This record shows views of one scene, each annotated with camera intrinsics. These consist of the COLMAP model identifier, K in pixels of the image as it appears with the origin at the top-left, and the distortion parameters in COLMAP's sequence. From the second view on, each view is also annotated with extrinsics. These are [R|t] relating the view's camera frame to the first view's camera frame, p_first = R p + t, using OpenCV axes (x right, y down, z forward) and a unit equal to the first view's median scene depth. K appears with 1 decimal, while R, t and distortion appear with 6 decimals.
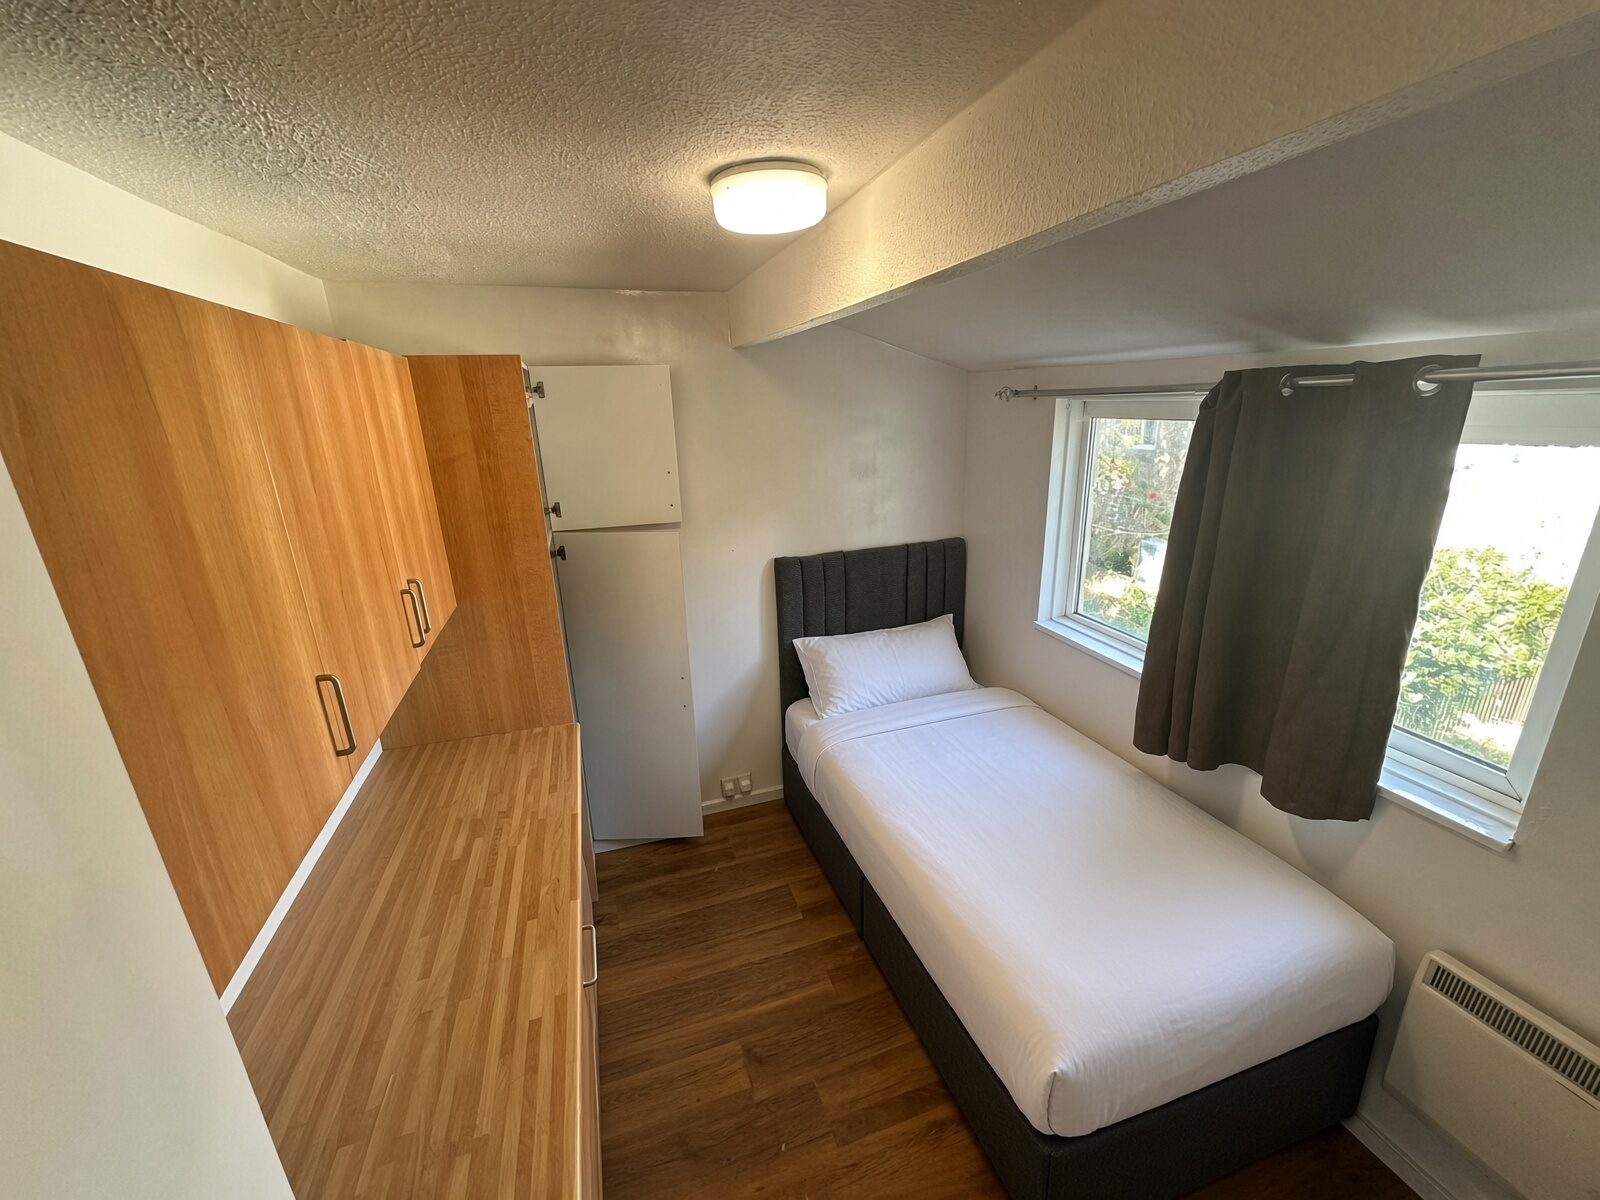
lens RADIAL K [[637.7, 0, 811.4], [0, 637.7, 603.5], [0, 0, 1]] dist [0.002006, -0.000011]
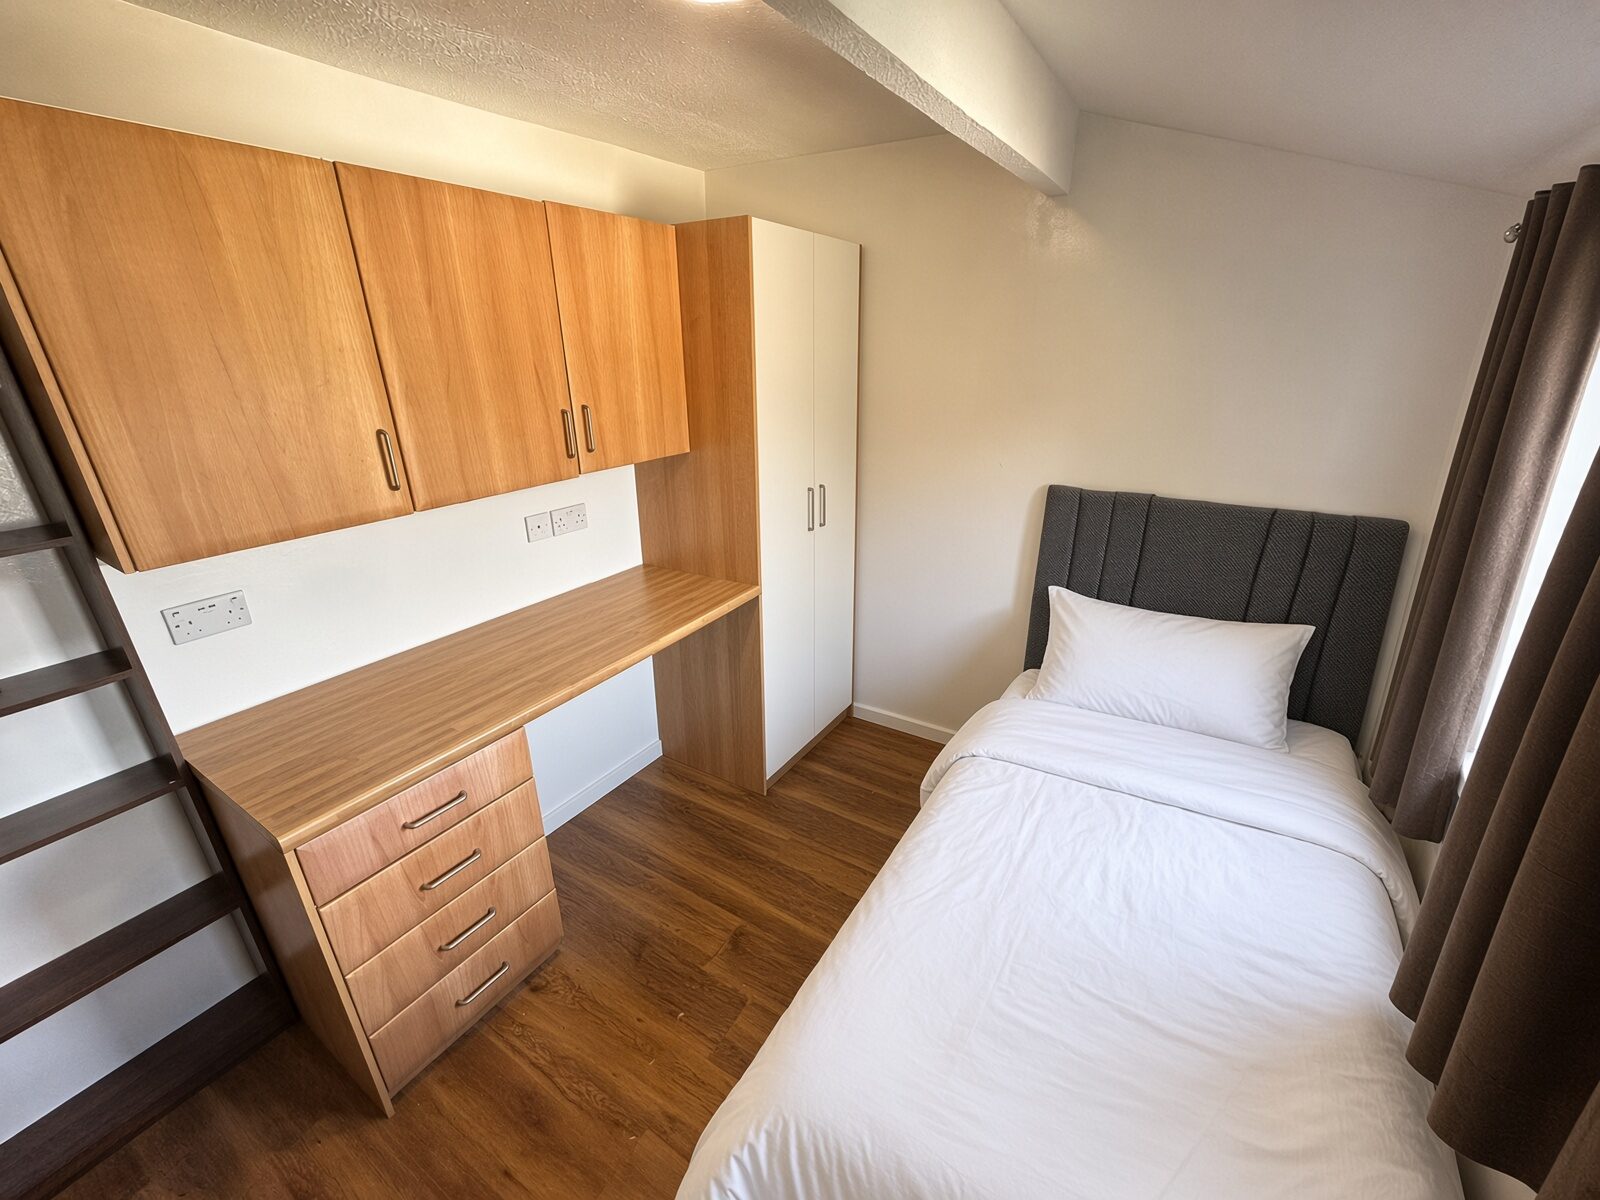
lens RADIAL K [[640.9, 0, 785.7], [0, 640.9, 610.1], [0, 0, 1]] dist [0.000673, 0.000009]
pose [[0.612975, 0.318542, -0.723044, 0.530249], [-0.236329, 0.947150, 0.216922, -0.019480], [0.753930, 0.037908, 0.655860, 0.385250]]
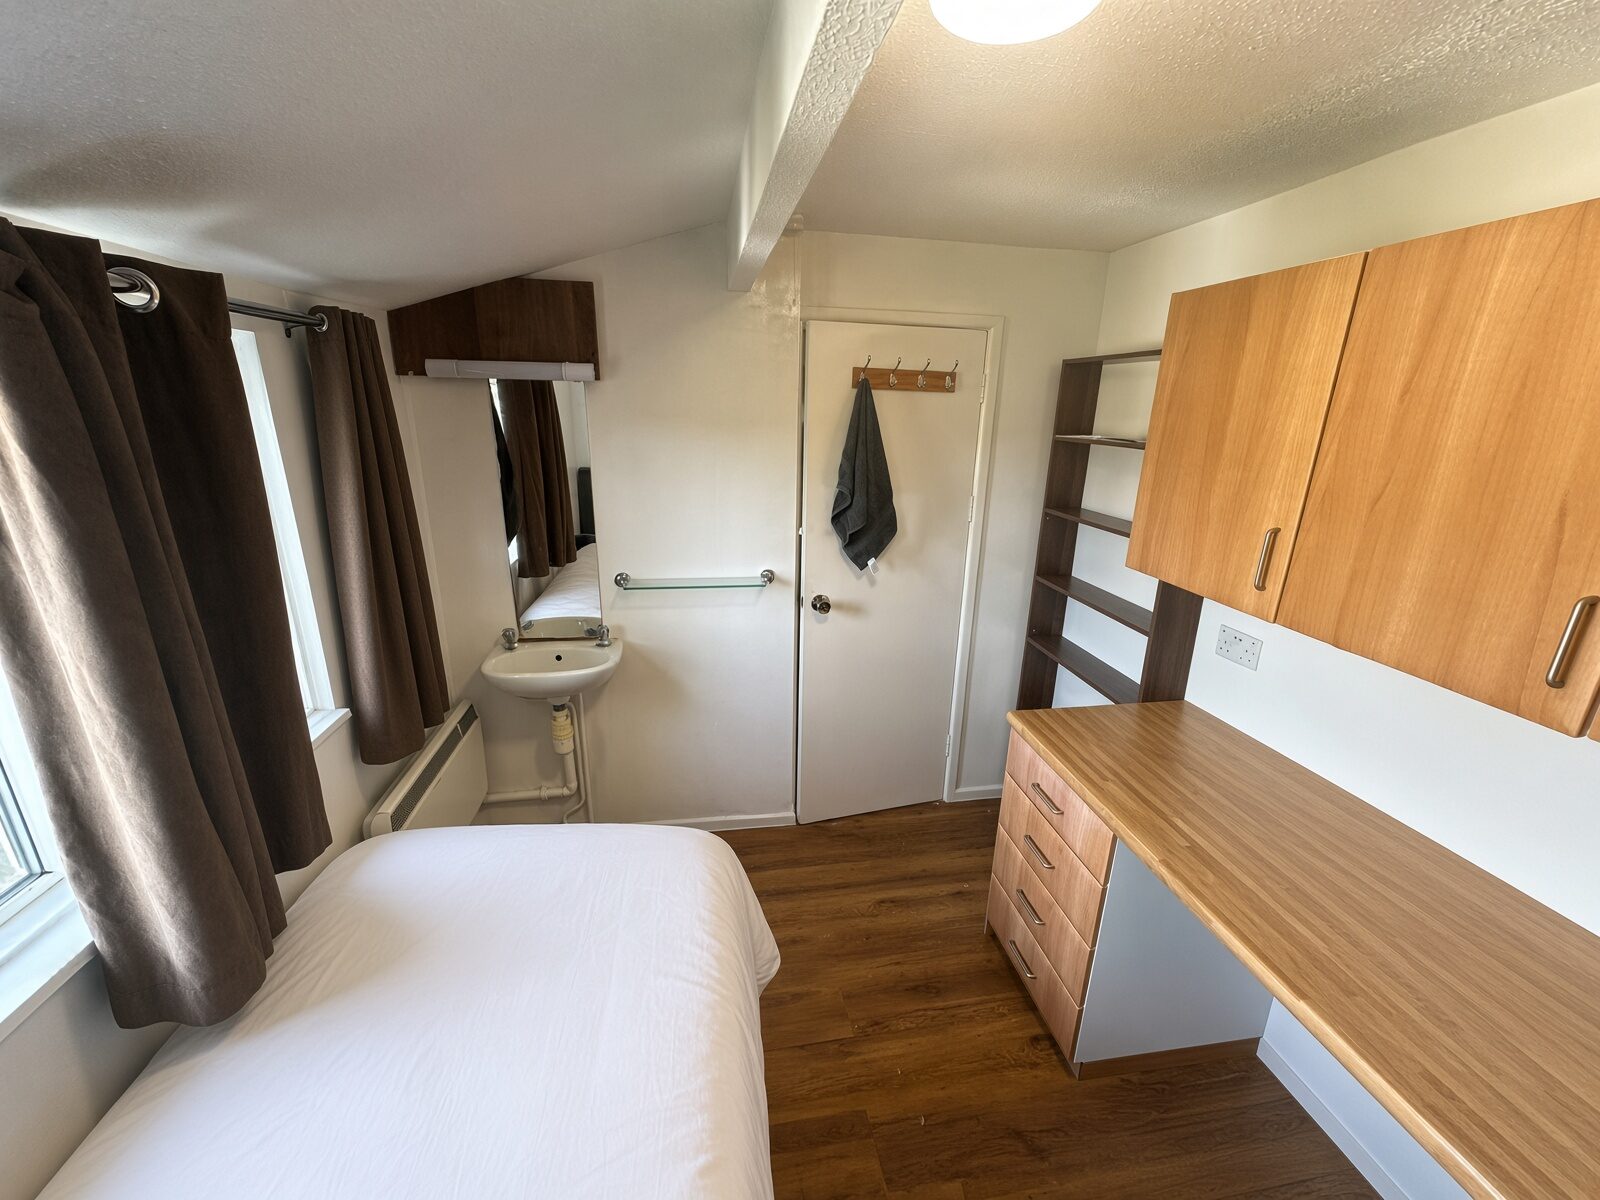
lens RADIAL K [[633.6, 0, 802.3], [0, 633.6, 603.2], [0, 0, 1]] dist [-0.000339, -0.000396]
pose [[-0.986768, -0.040709, 0.156948, 0.016236], [0.055959, 0.822991, 0.565291, -0.301615], [-0.152179, 0.566593, -0.809823, 1.215096]]
